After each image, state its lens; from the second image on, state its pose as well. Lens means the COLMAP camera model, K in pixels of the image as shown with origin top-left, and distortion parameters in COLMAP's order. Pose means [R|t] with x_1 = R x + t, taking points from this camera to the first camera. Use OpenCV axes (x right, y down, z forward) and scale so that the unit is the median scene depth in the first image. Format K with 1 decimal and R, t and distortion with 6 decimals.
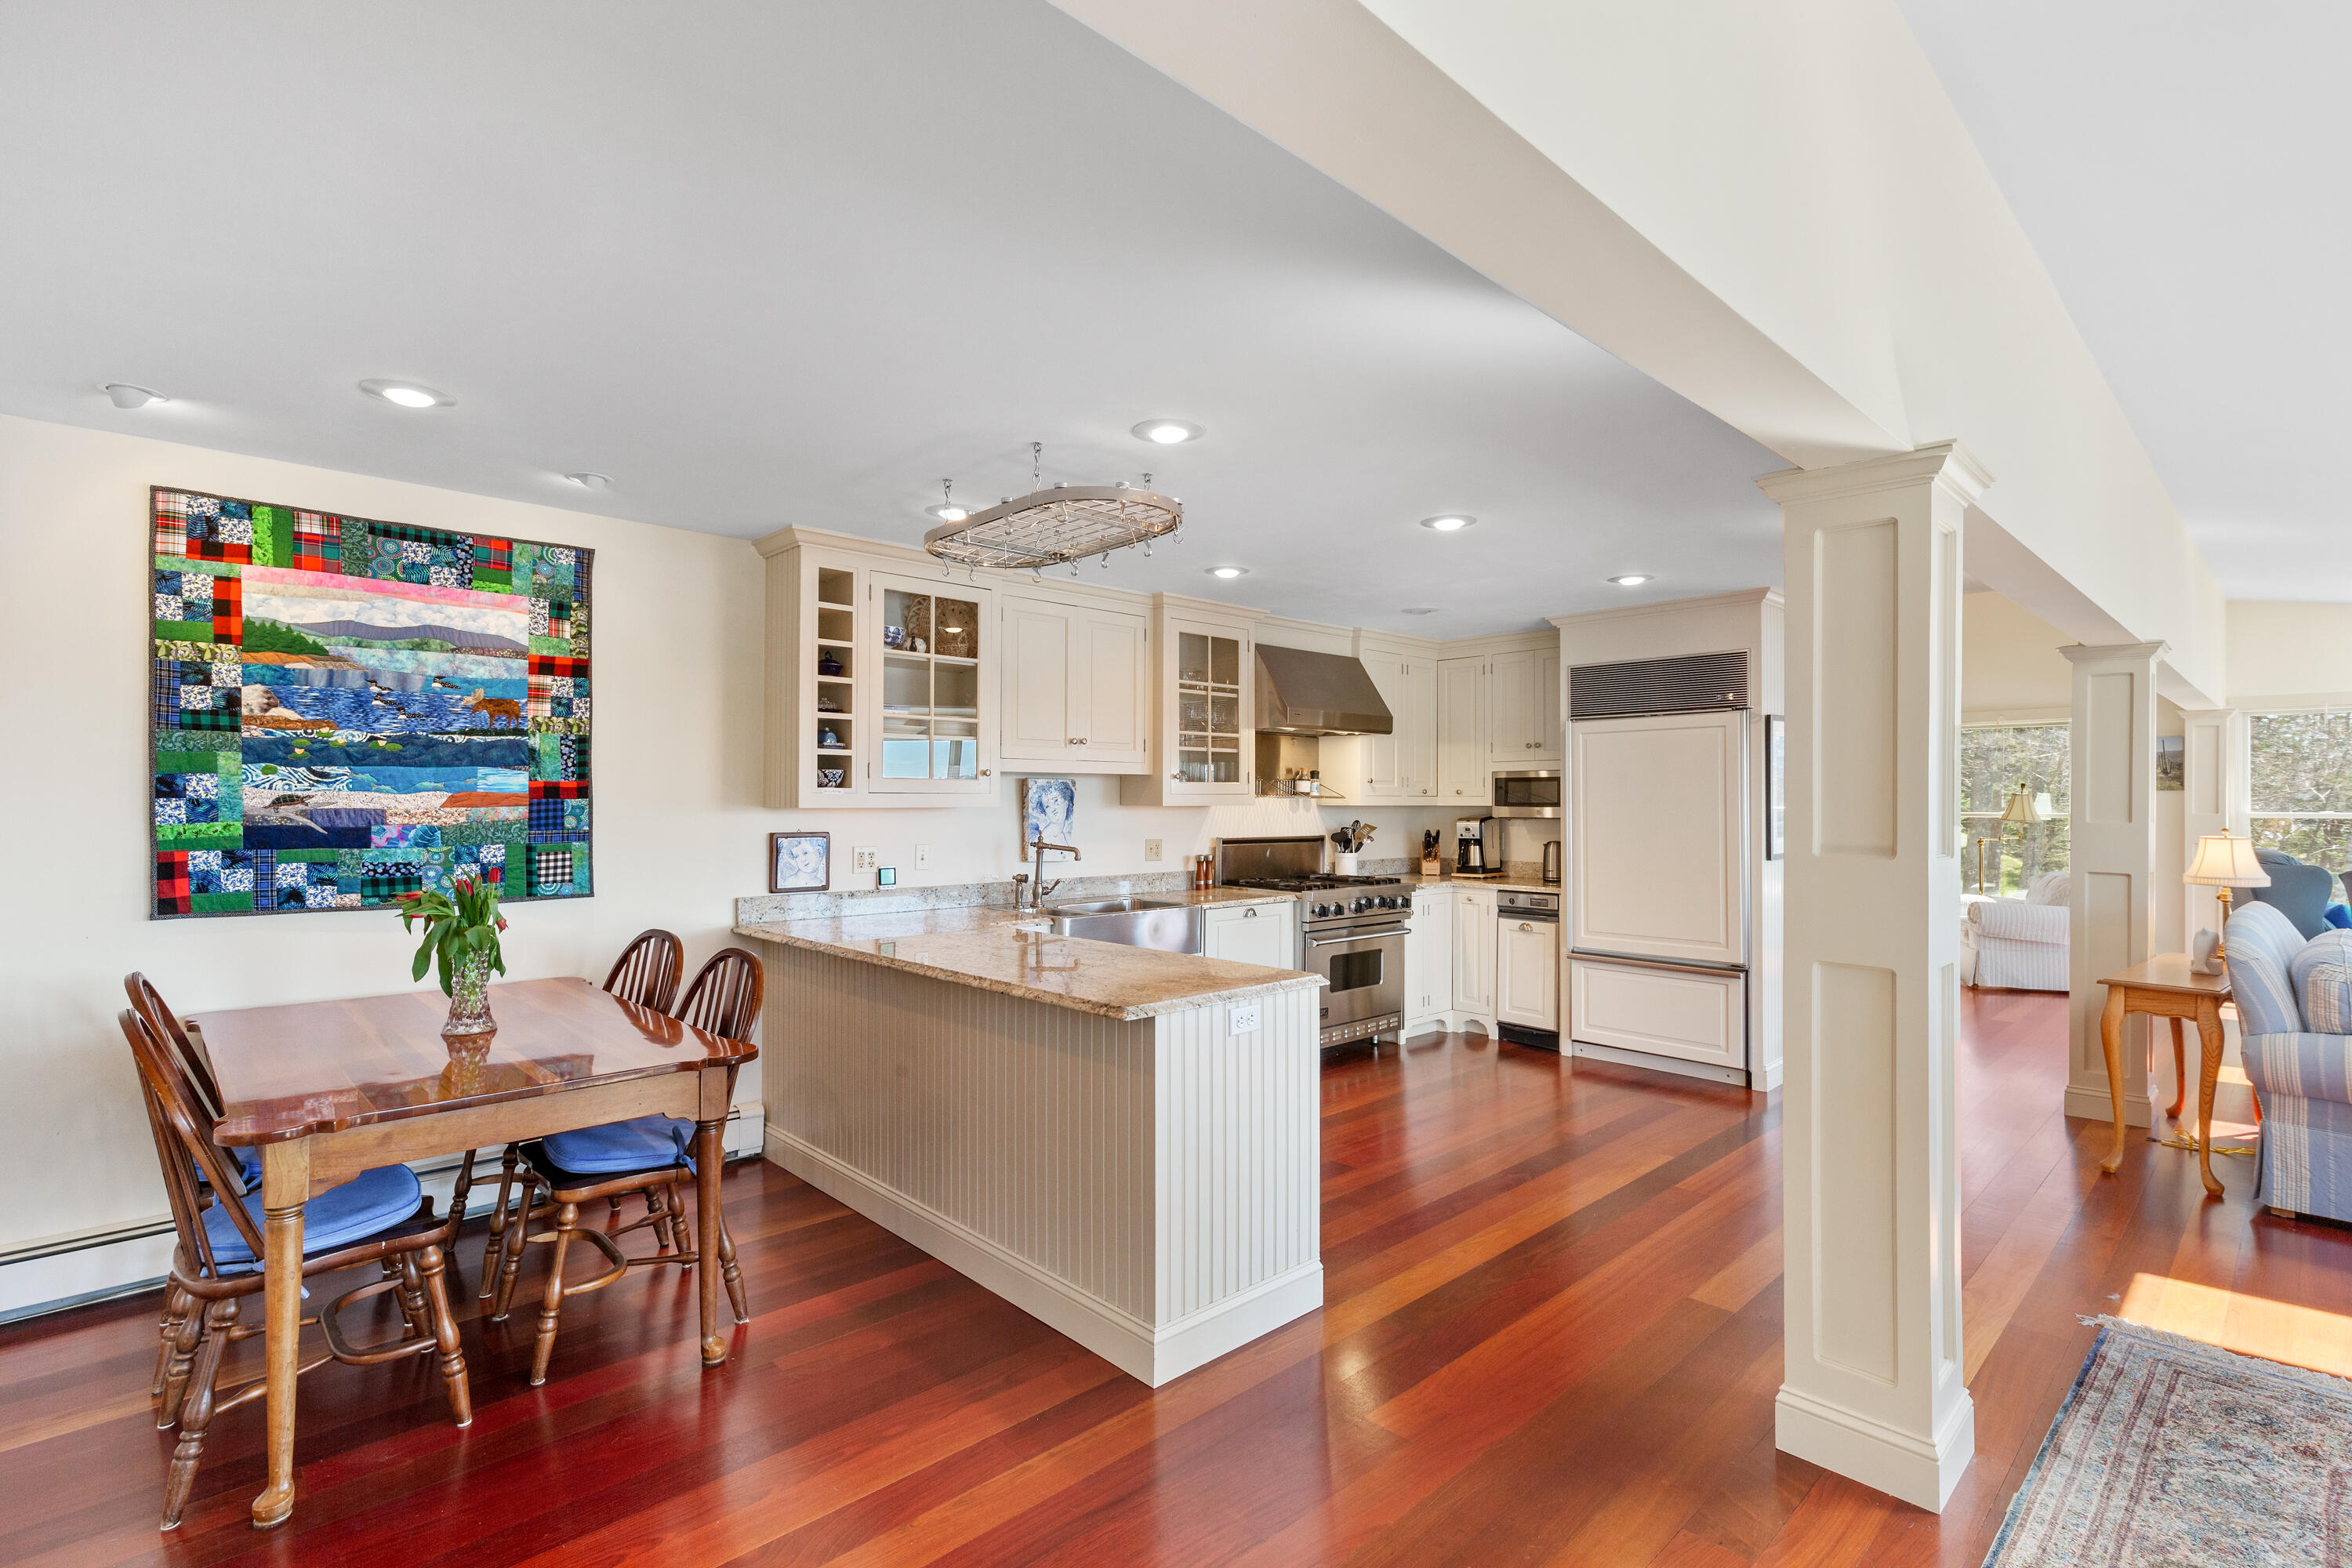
lens RADIAL K [[1070.3, 0, 1179.2], [0, 1070.3, 793.8], [0, 0, 1]] dist [0.015073, -0.004609]
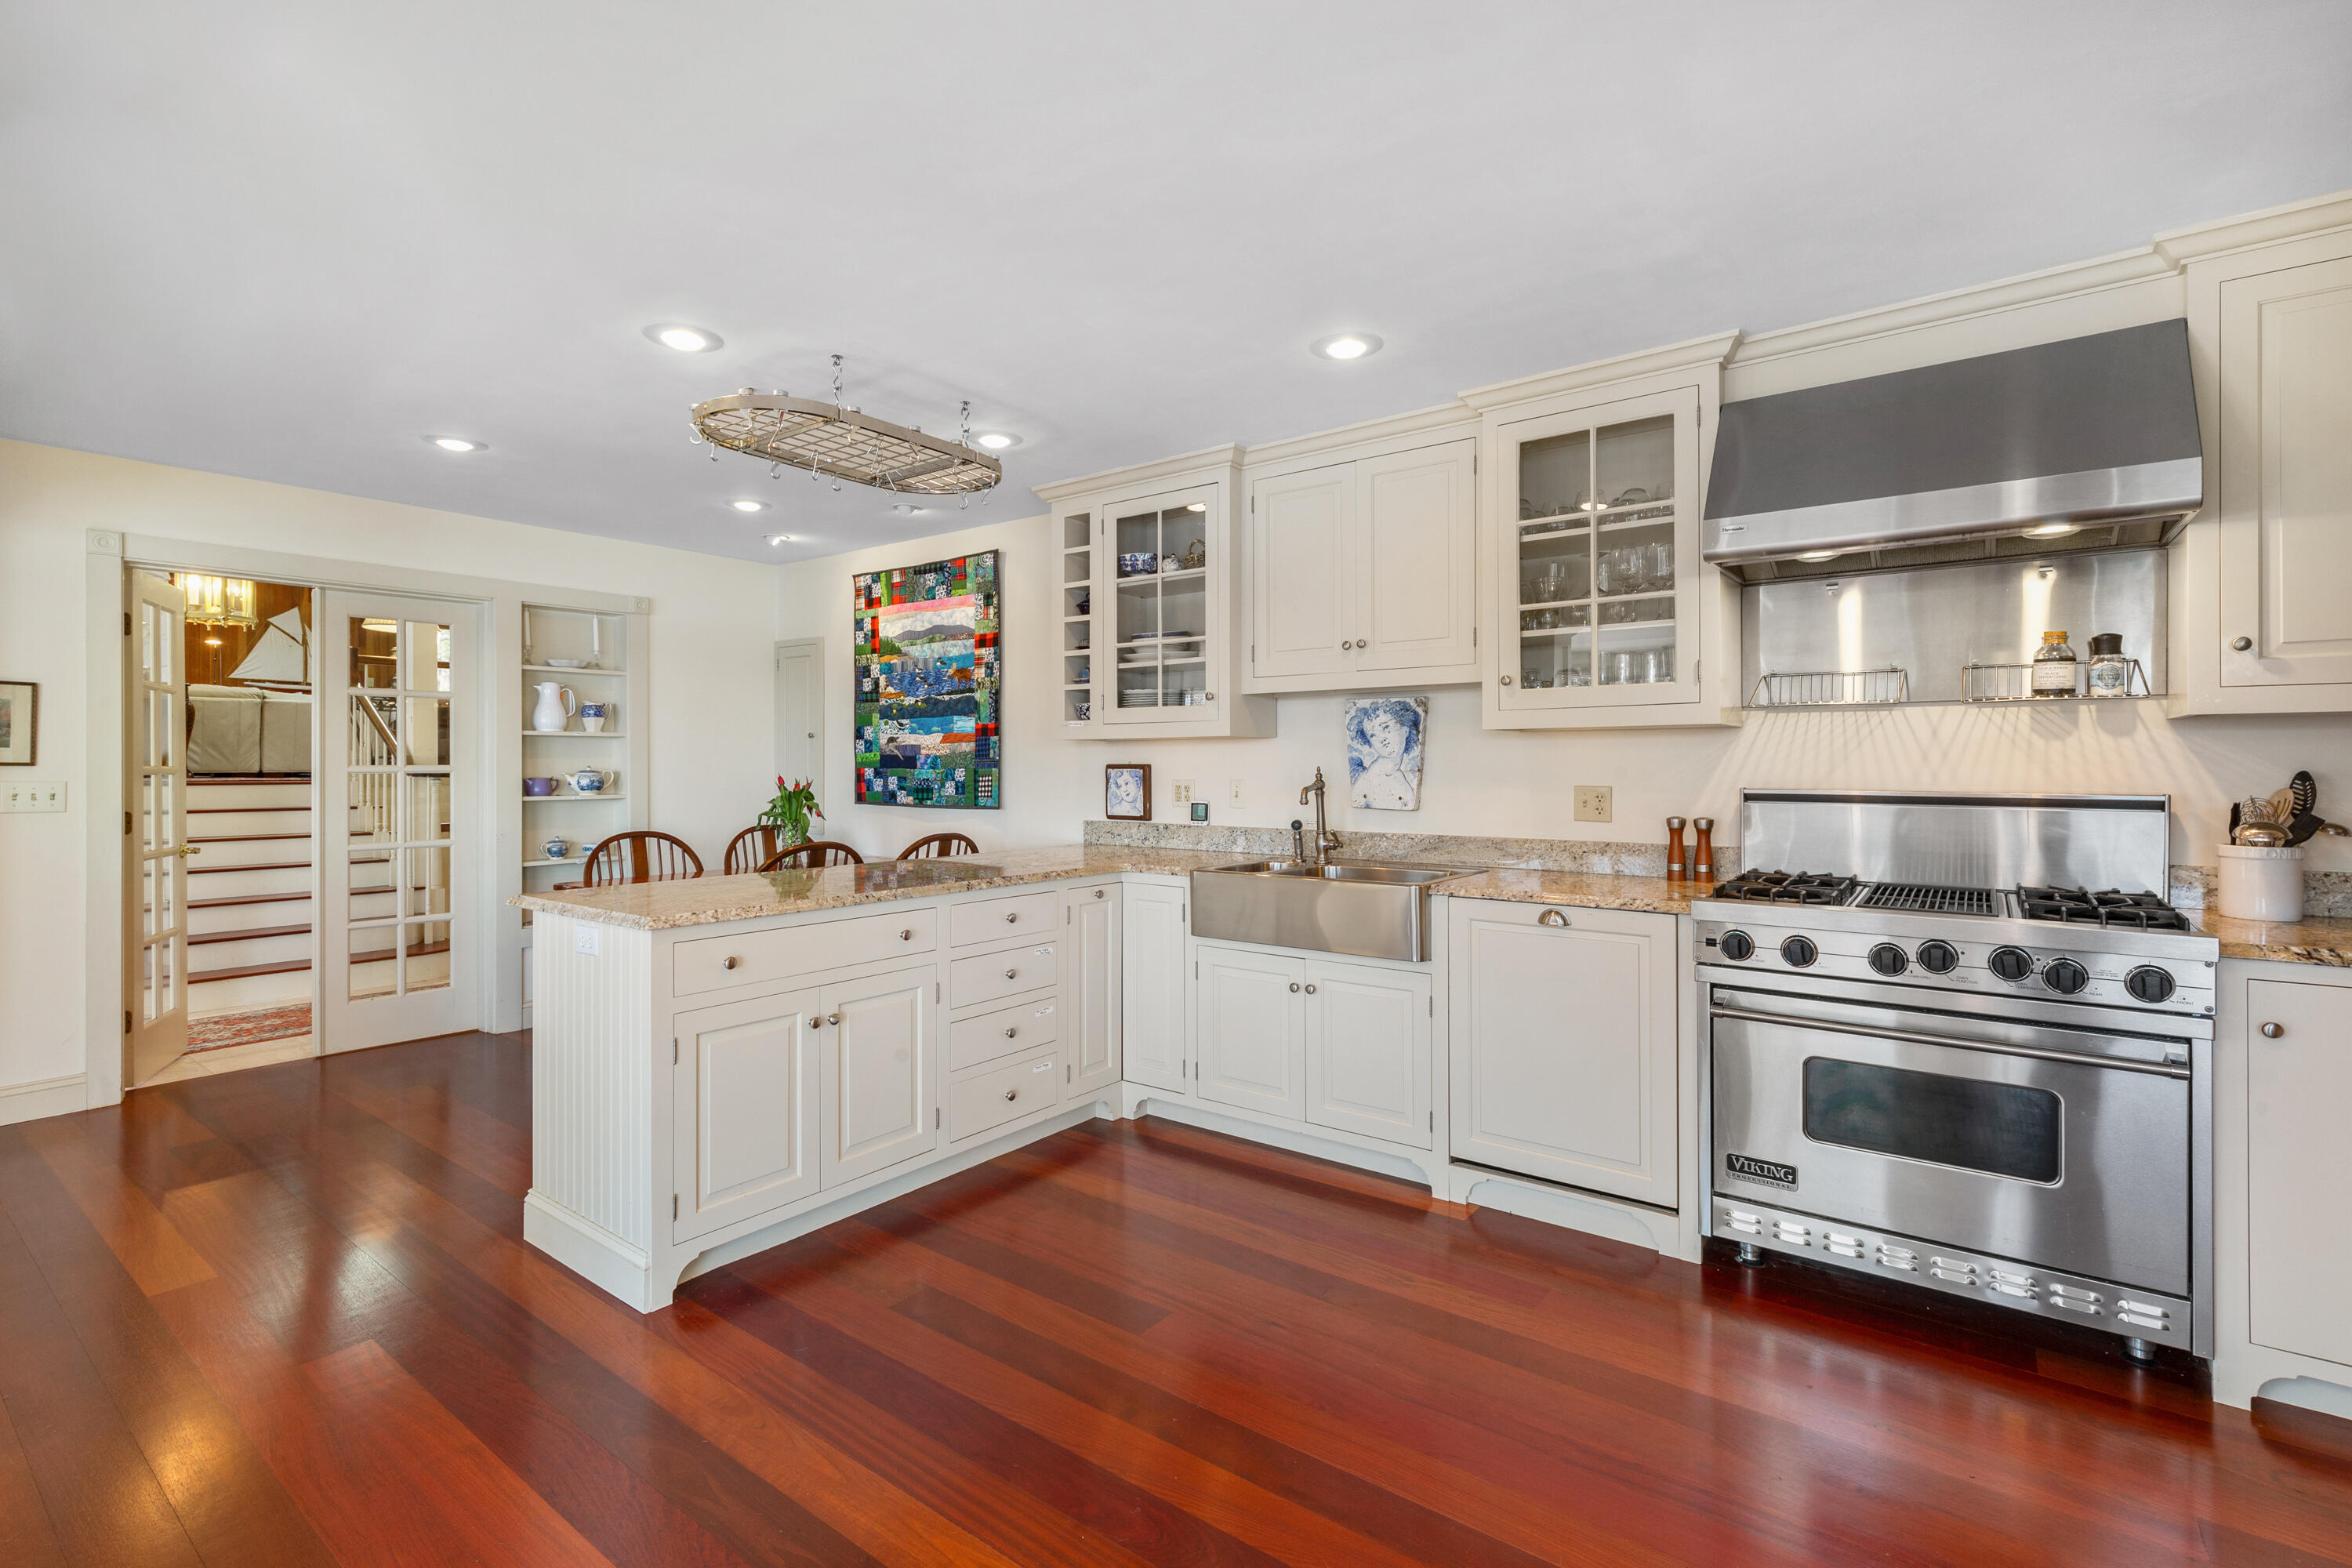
lens RADIAL K [[1070.3, 0, 1168.7], [0, 1070.3, 762.7], [0, 0, 1]] dist [0.015073, -0.004609]
pose [[0.165507, -0.004471, -0.986198, 0.672374], [0.007549, 0.999966, -0.003266, 0.036835], [0.986180, -0.006904, 0.165535, 0.829848]]
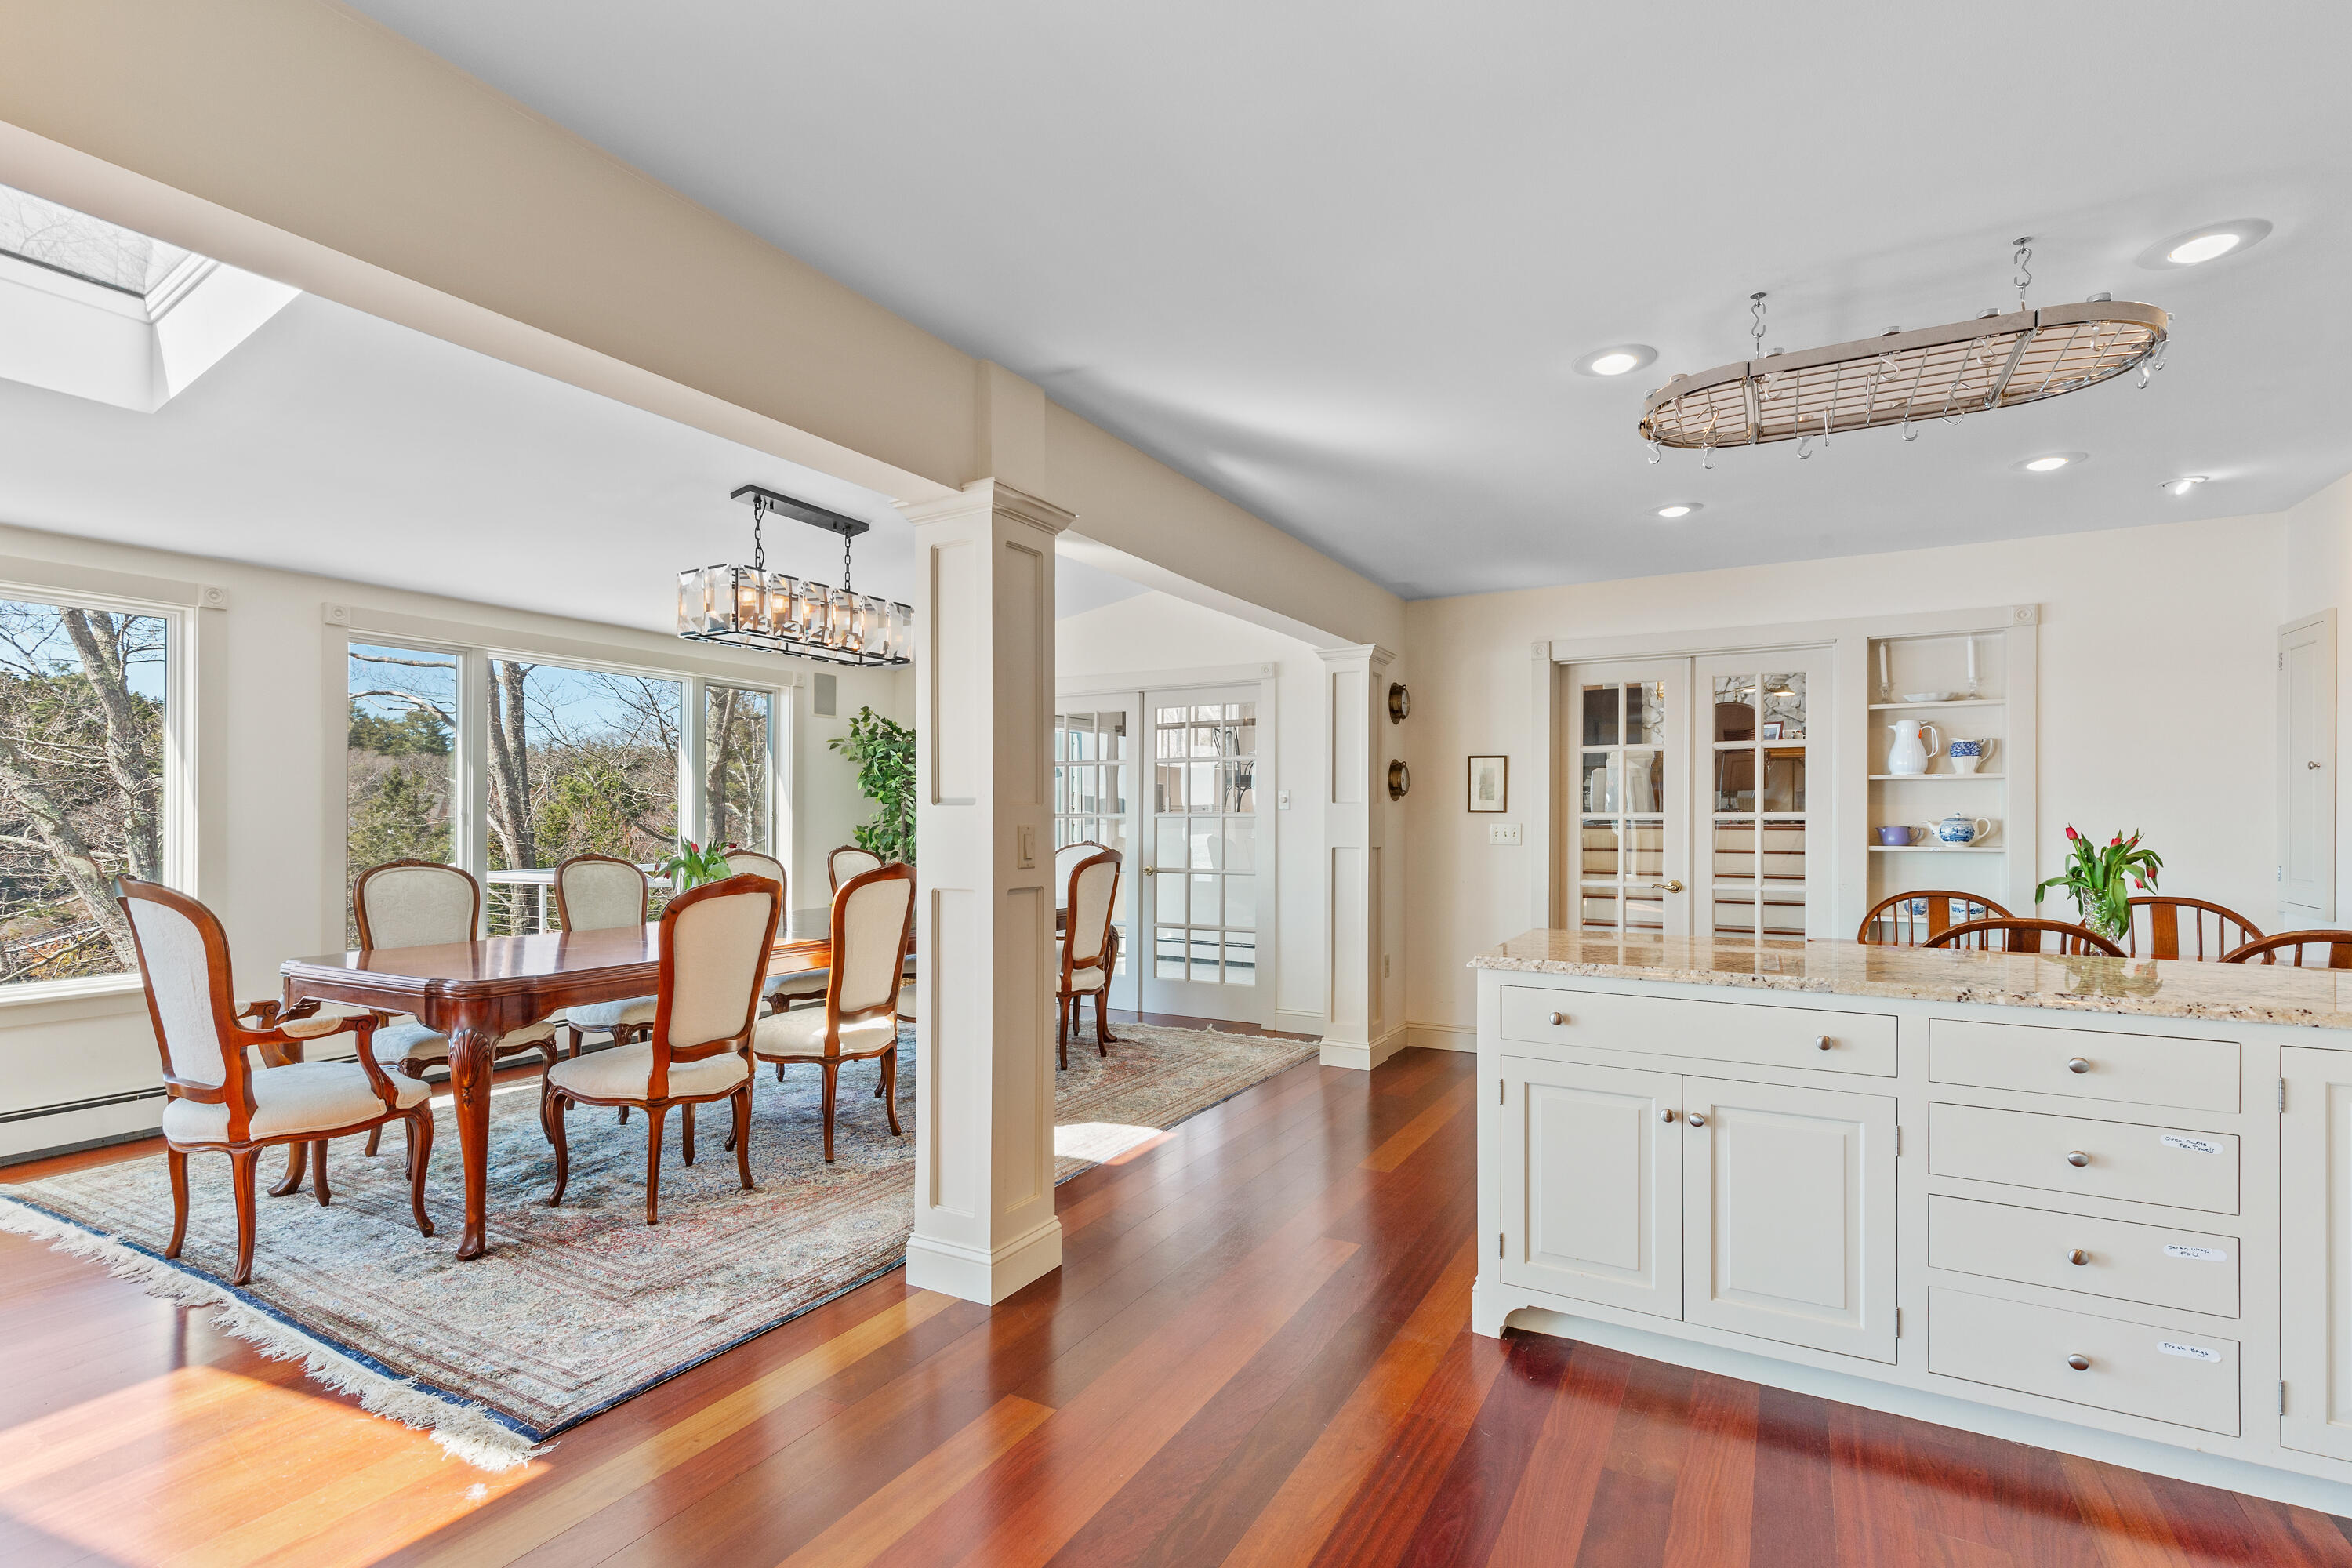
lens RADIAL K [[1070.3, 0, 1153.0], [0, 1070.3, 811.2], [0, 0, 1]] dist [0.015073, -0.004609]
pose [[-0.951171, -0.001643, -0.308660, 0.437408], [0.001416, 0.999952, -0.009687, 0.039063], [0.308662, -0.009651, -0.951123, 1.138092]]
